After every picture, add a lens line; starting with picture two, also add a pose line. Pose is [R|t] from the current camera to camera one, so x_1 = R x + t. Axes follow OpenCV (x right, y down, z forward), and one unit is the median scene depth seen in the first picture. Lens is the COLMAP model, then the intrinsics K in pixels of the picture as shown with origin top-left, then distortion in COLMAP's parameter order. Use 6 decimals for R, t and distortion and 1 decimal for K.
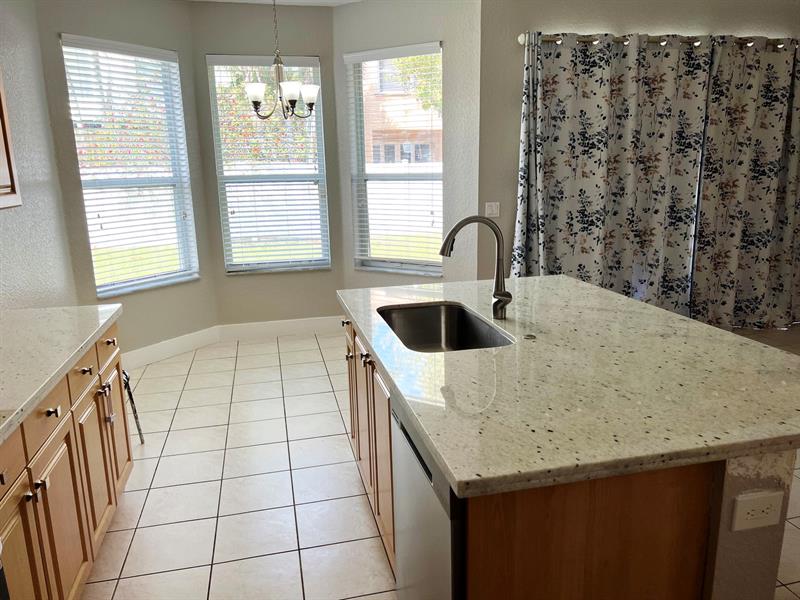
lens RADIAL K [[595.0, 0, 403.1], [0, 595.0, 300.9], [0, 0, 1]] dist [0.032268, -0.021400]
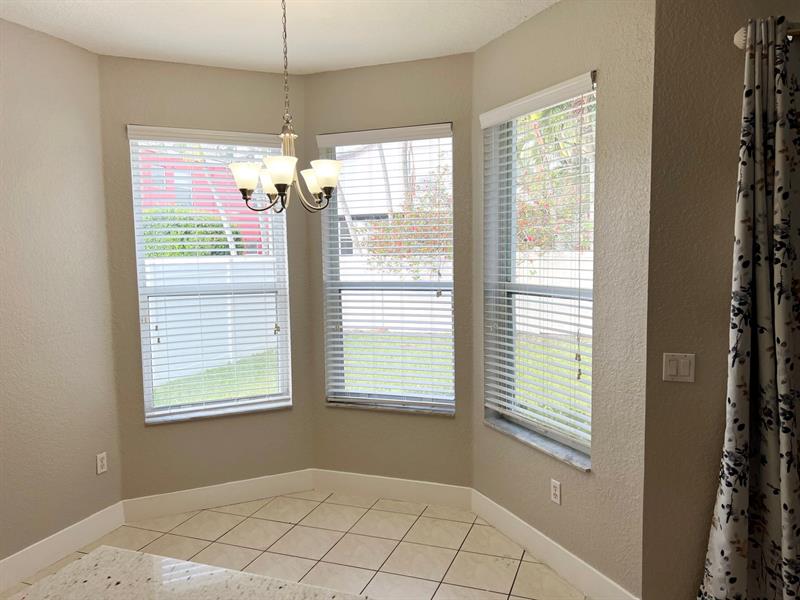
lens RADIAL K [[595.0, 0, 397.5], [0, 595.0, 304.9], [0, 0, 1]] dist [0.032268, -0.021400]
pose [[0.834278, 0.055095, -0.548585, 0.238236], [-0.127498, 0.987304, -0.094741, -0.132435], [0.536400, 0.148984, 0.830710, 0.452586]]
